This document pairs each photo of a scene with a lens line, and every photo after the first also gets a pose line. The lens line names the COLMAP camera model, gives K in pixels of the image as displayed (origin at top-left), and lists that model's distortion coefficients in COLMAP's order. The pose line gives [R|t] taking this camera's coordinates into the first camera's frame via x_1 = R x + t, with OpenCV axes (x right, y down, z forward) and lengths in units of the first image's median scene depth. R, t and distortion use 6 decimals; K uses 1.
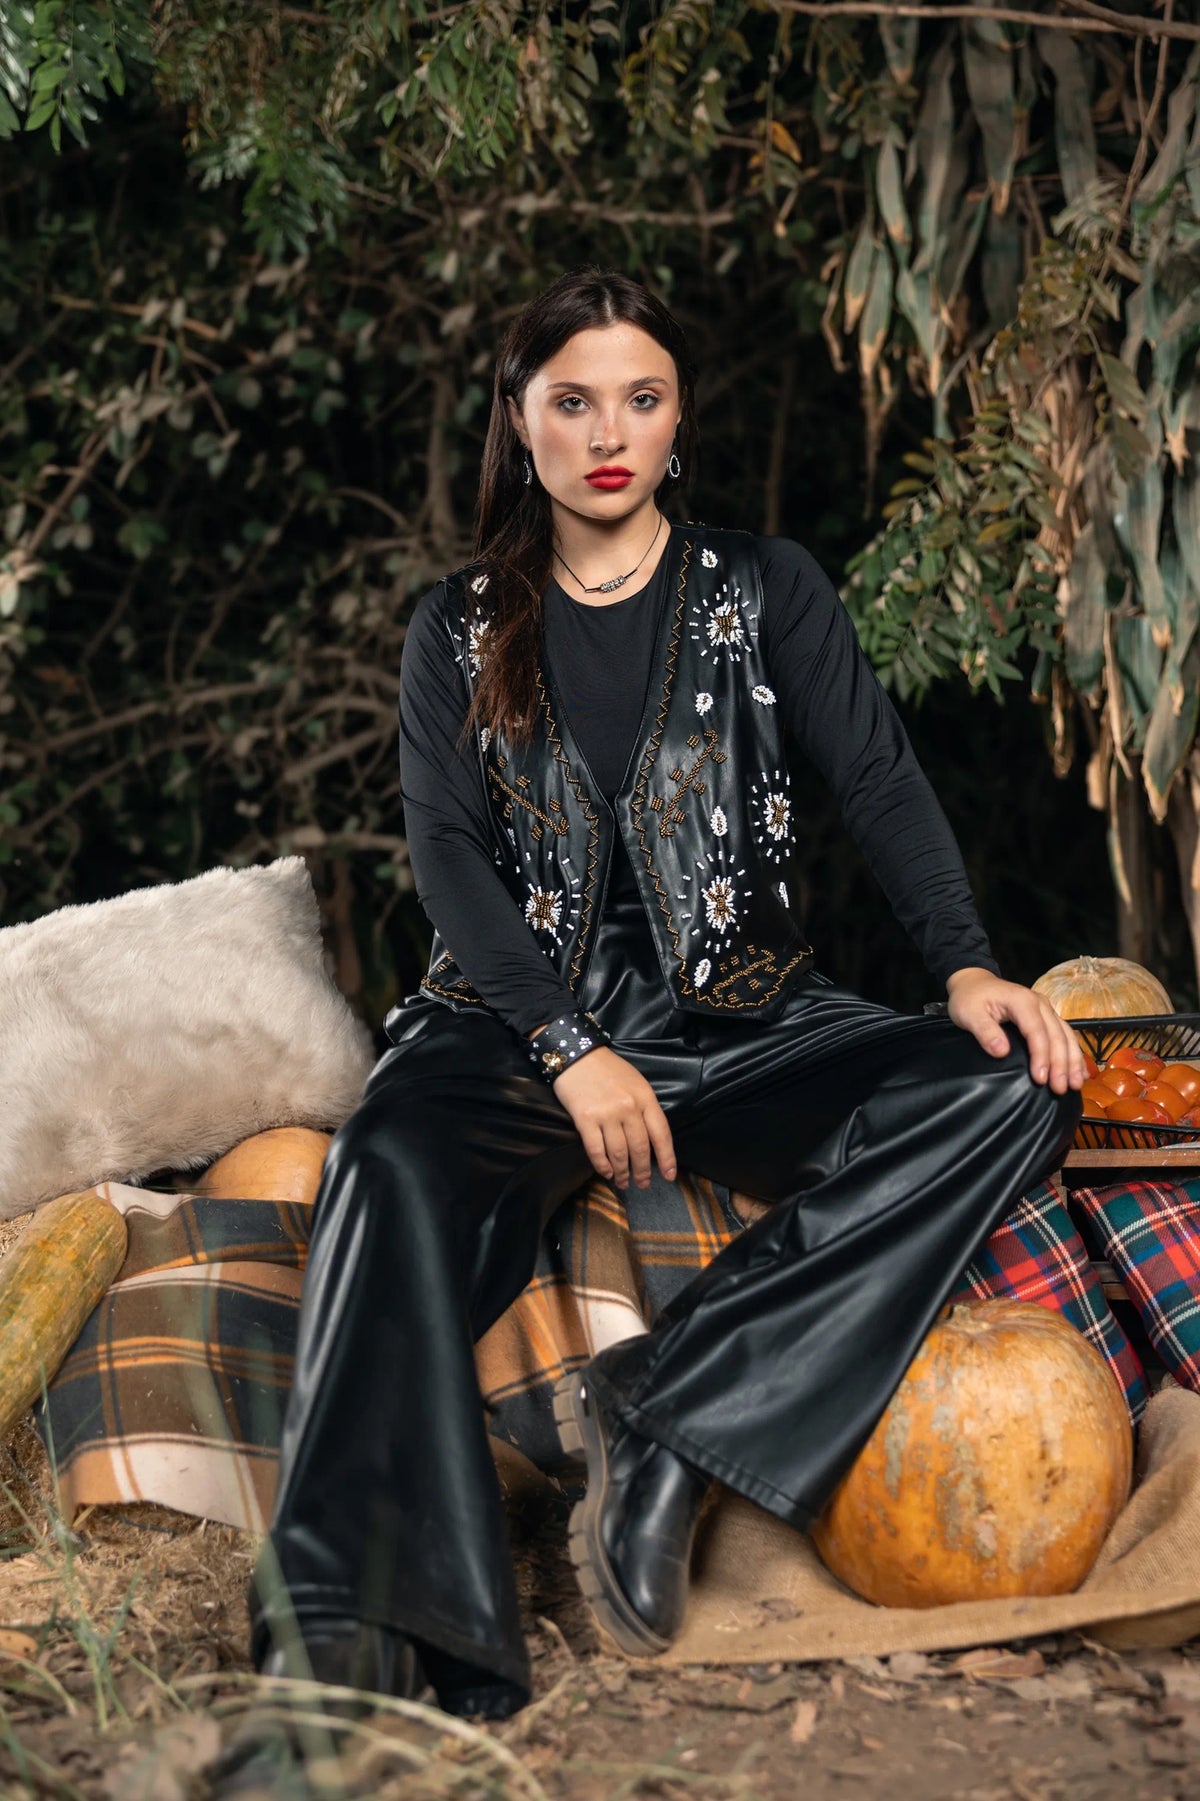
lens RADIAL K [[2390.1, 0, 604.4], [0, 2390.1, 854.1], [0, 0, 1]] dist [0.004409, -0.085191]
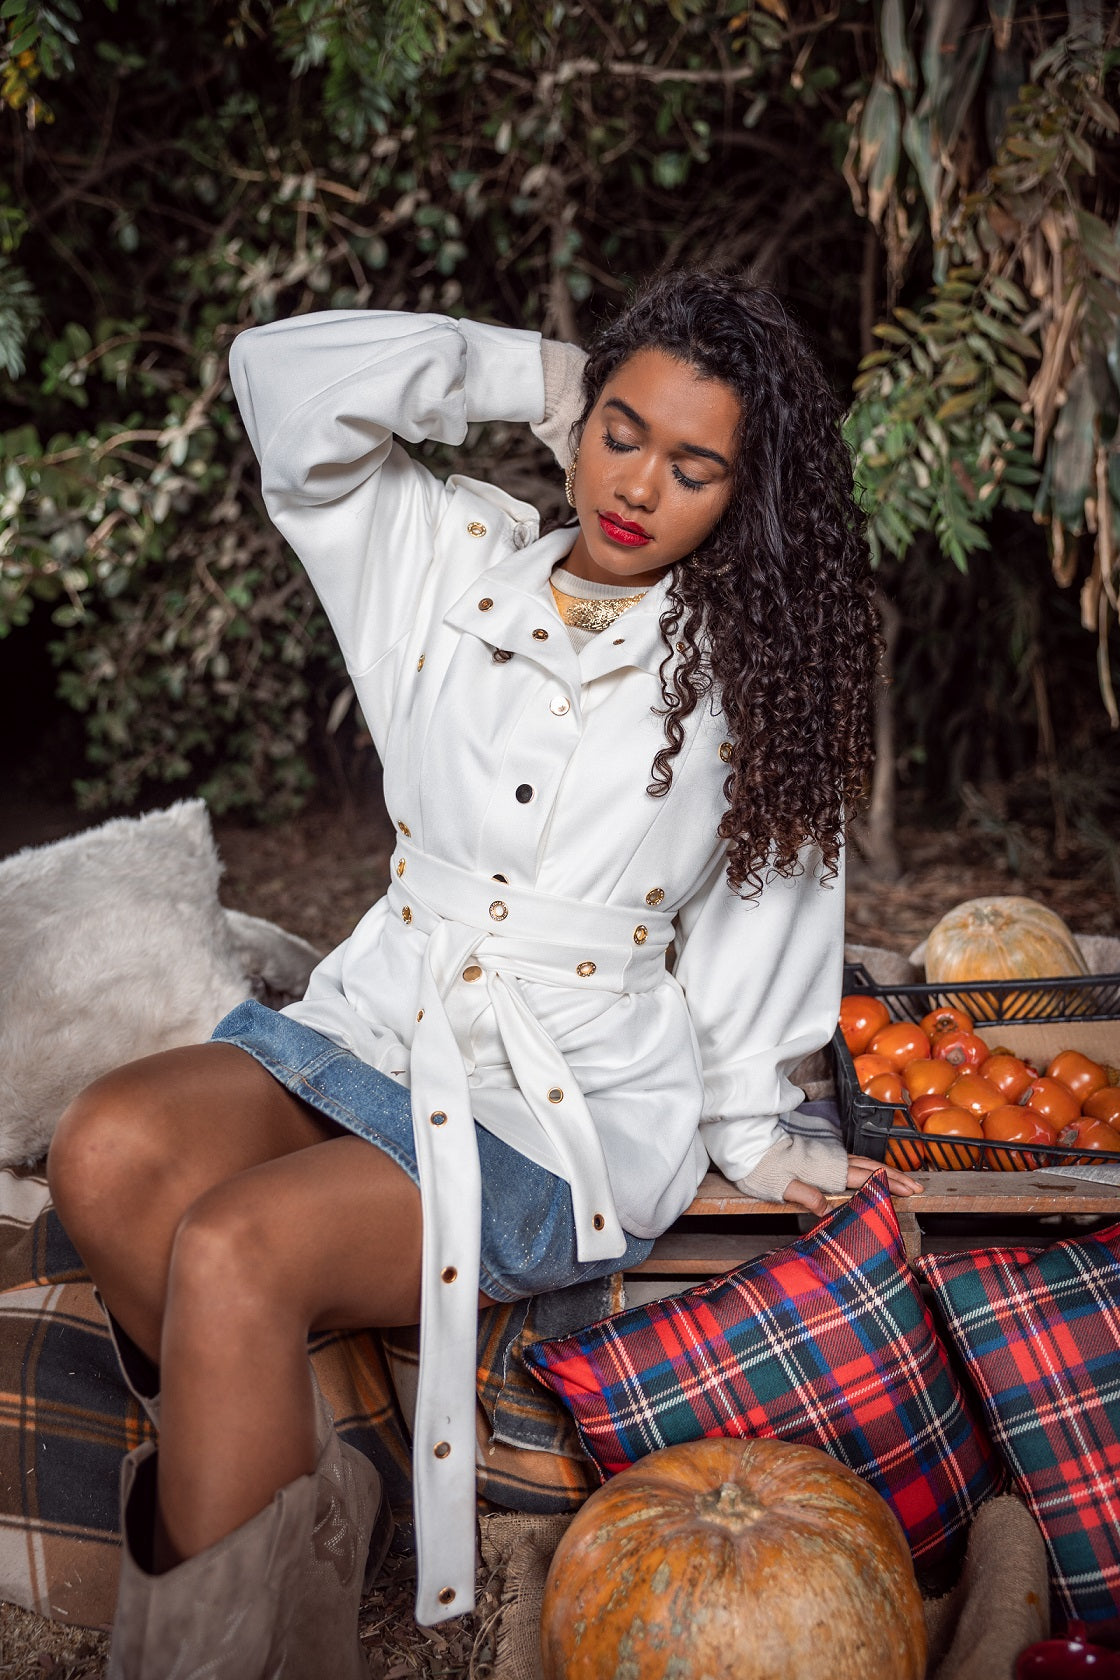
lens RADIAL K [[1629.5, 0, 551.5], [0, 1629.5, 837.5], [0, 0, 1]] dist [0.012763, 0.003552]
pose [[0.985795, -0.000531, -0.167953, 0.090567], [0.033539, 0.980477, 0.193753, -0.078766], [0.164571, -0.196633, 0.966567, 0.223484]]
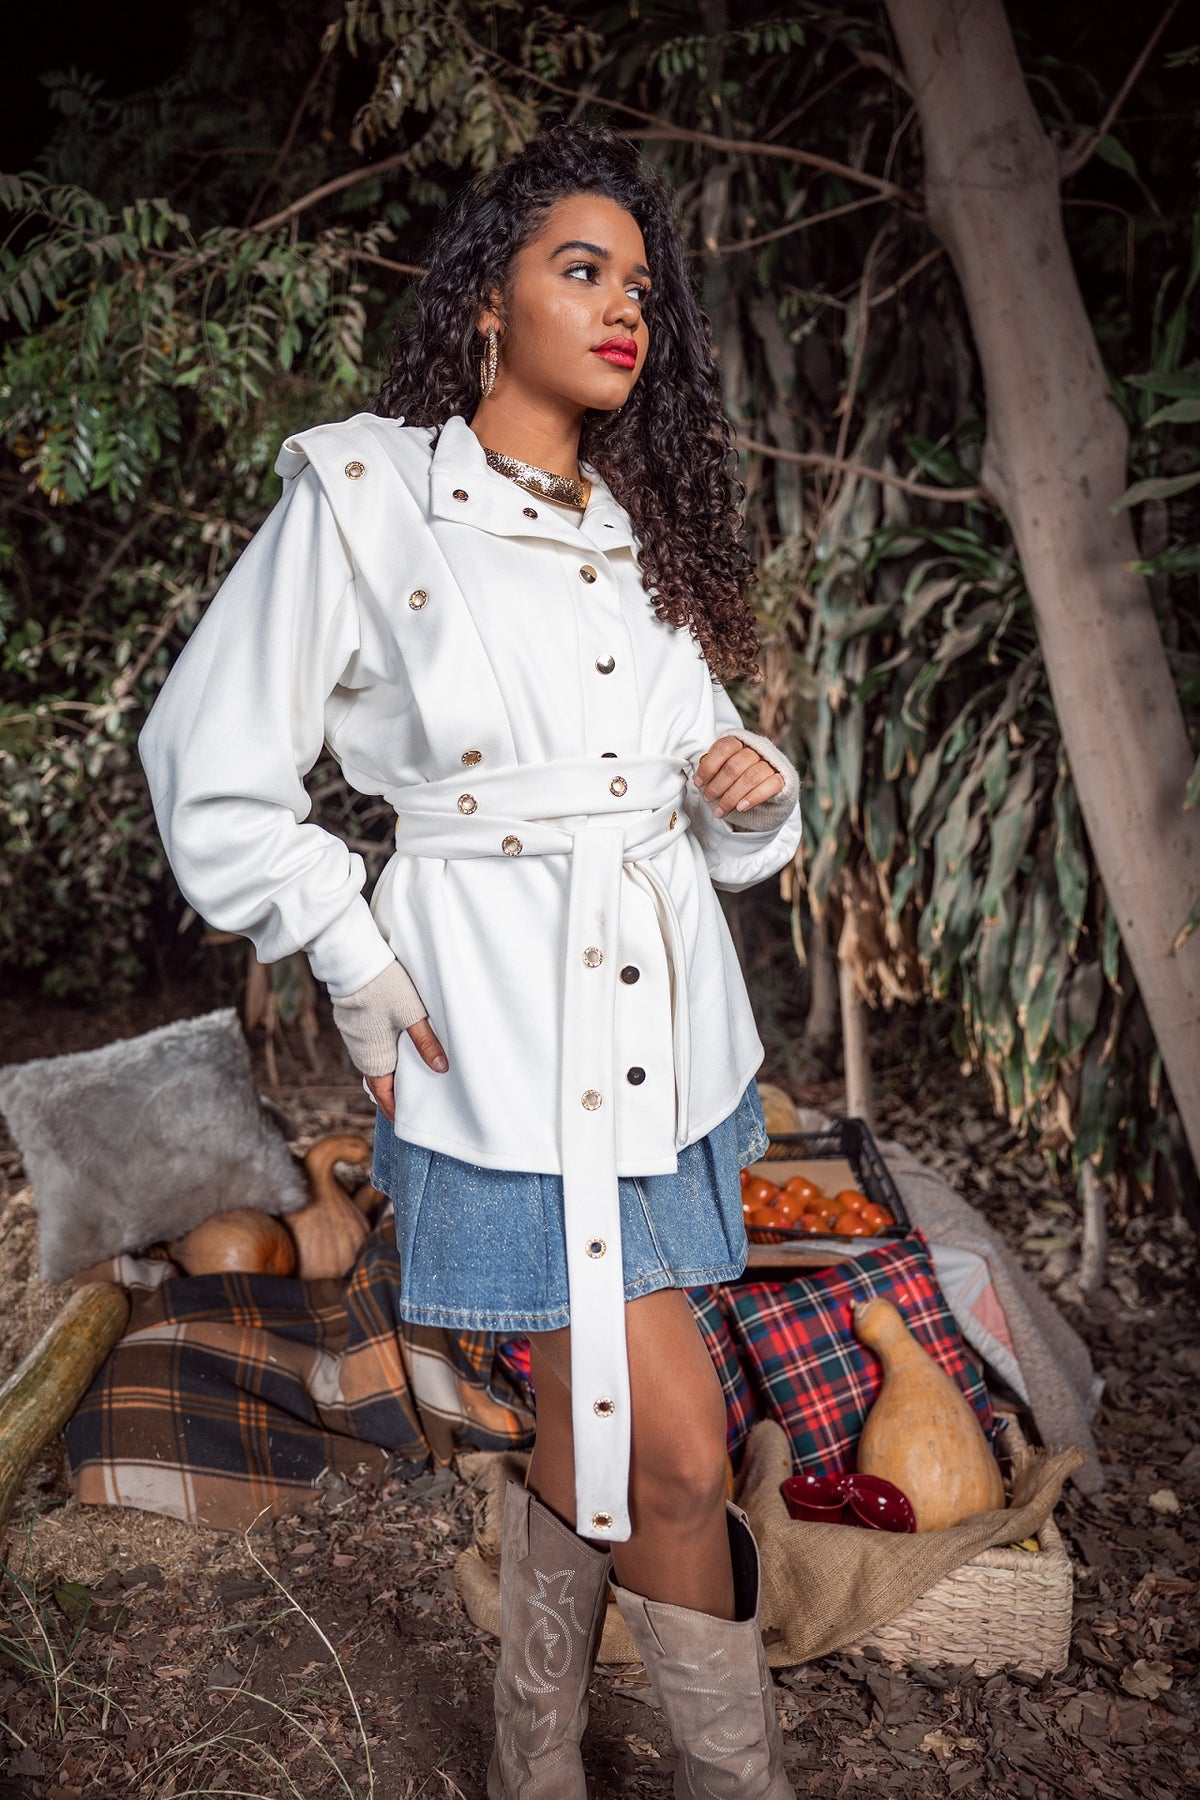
lens RADIAL K [[1444.7, 0, 603.2], [0, 1444.7, 897.2], [0, 0, 1]] dist [-0.056827, 0.075027]
pose [[0.998486, 0.026384, 0.048270, 0.036010], [-0.031607, 0.993336, 0.110837, -0.125112], [-0.045024, -0.112194, 0.992666, 0.039159]]
